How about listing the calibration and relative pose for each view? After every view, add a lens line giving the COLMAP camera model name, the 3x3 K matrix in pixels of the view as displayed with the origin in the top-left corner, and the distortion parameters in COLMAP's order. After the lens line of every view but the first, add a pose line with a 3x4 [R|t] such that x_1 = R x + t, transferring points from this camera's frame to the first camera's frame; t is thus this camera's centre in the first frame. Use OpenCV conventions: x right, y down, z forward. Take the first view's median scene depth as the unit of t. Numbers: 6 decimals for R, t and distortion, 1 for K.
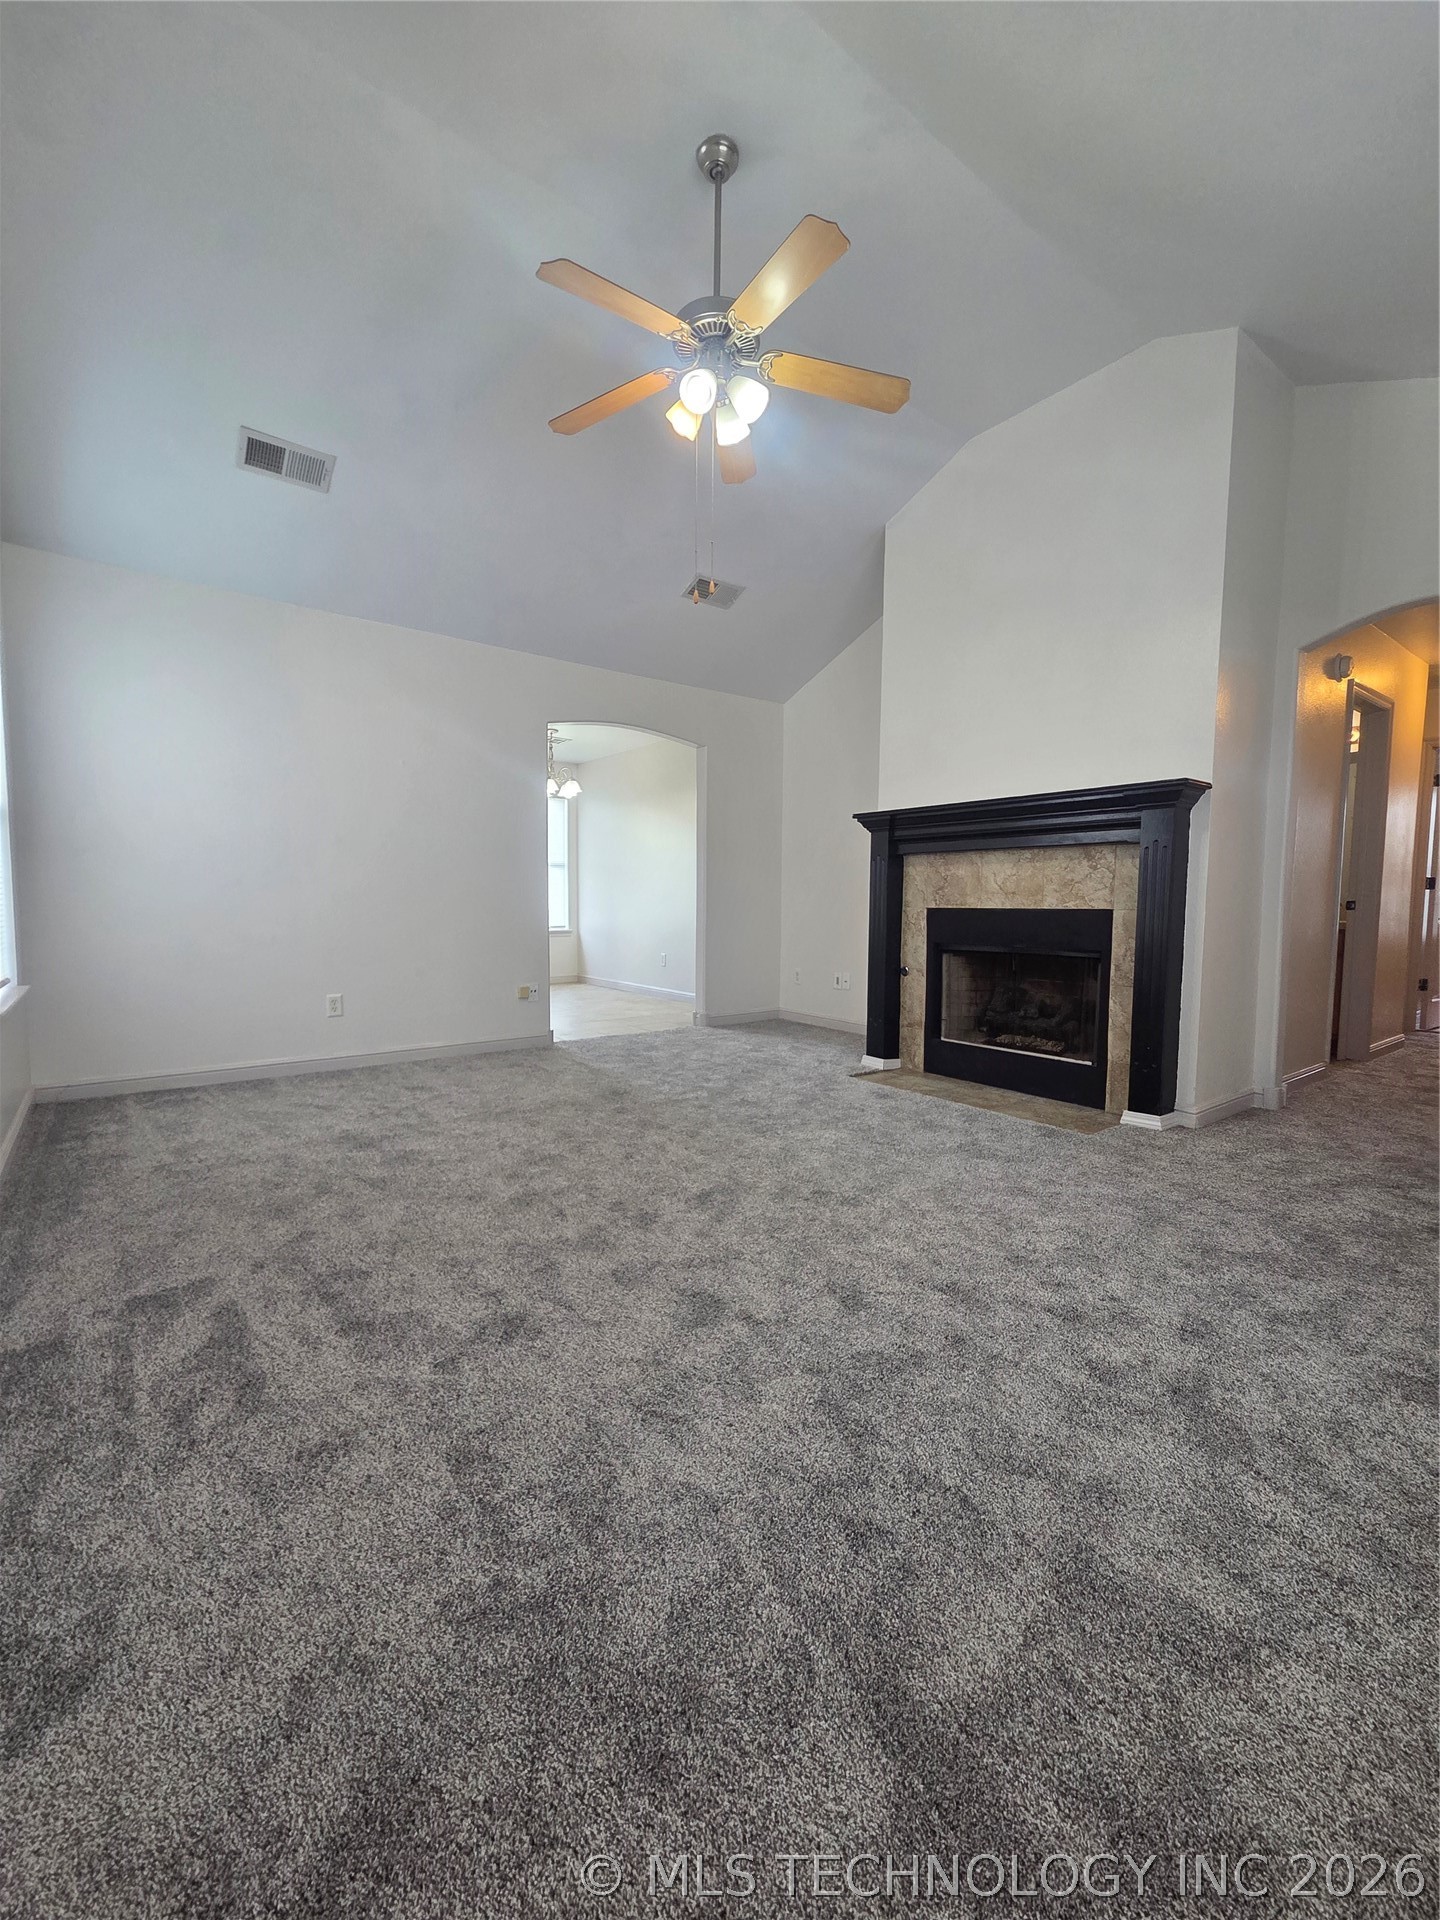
lens RADIAL K [[781.9, 0, 716.9], [0, 781.9, 959.0], [0, 0, 1]] dist [0.000956, 0.000132]
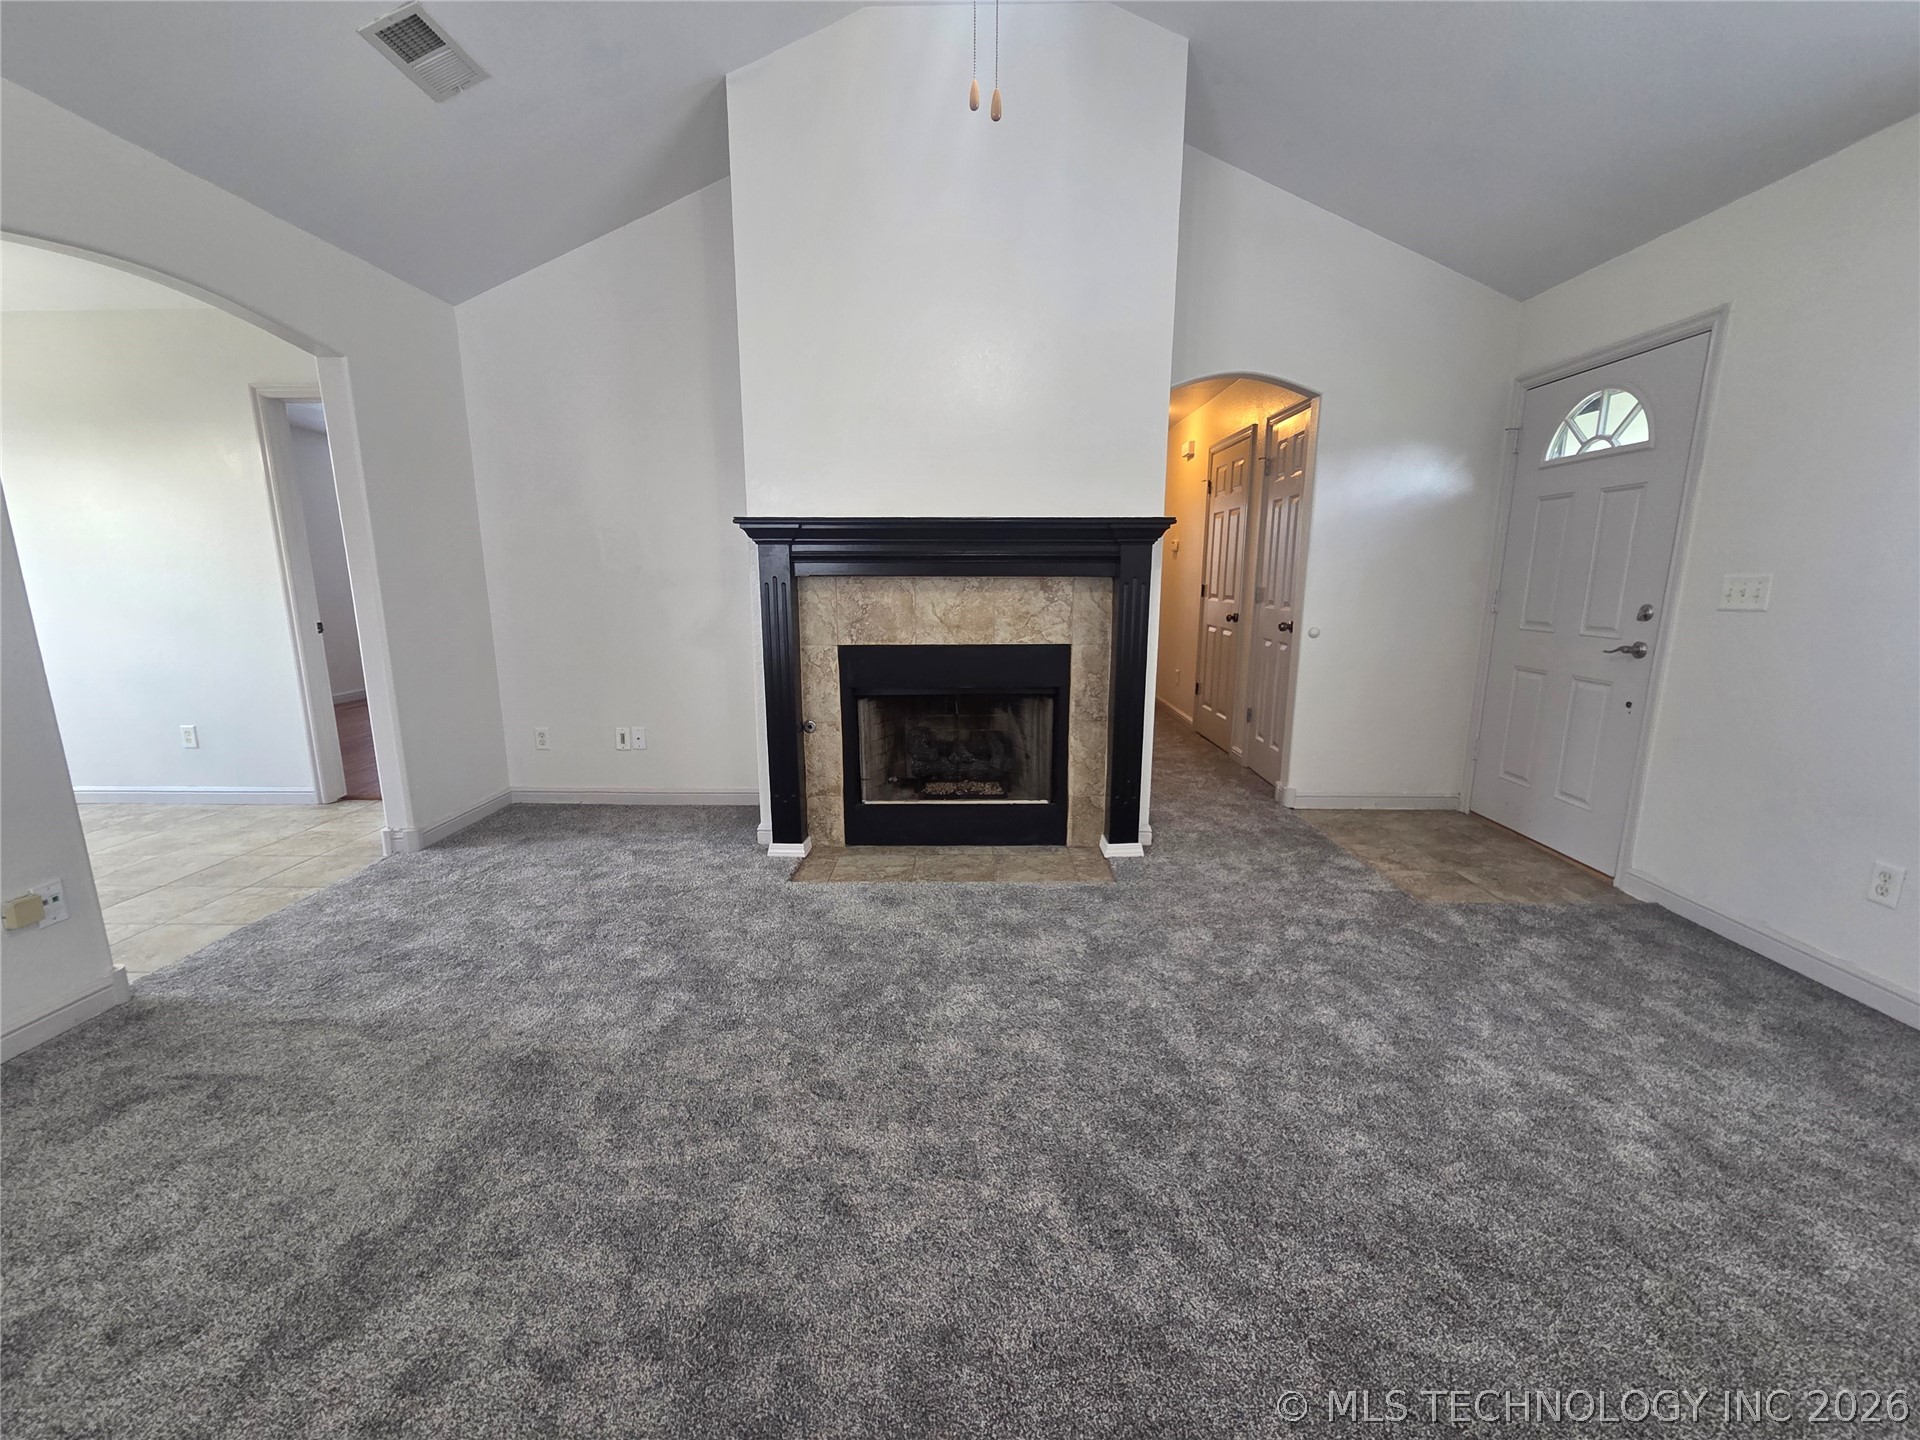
lens RADIAL K [[781.9, 0, 951.2], [0, 781.9, 730.6], [0, 0, 1]] dist [0.000956, 0.000132]
pose [[0.617916, -0.161607, 0.769456, -0.310580], [0.063471, 0.985707, 0.156055, -0.106324], [-0.783678, -0.047591, 0.619342, 0.462274]]
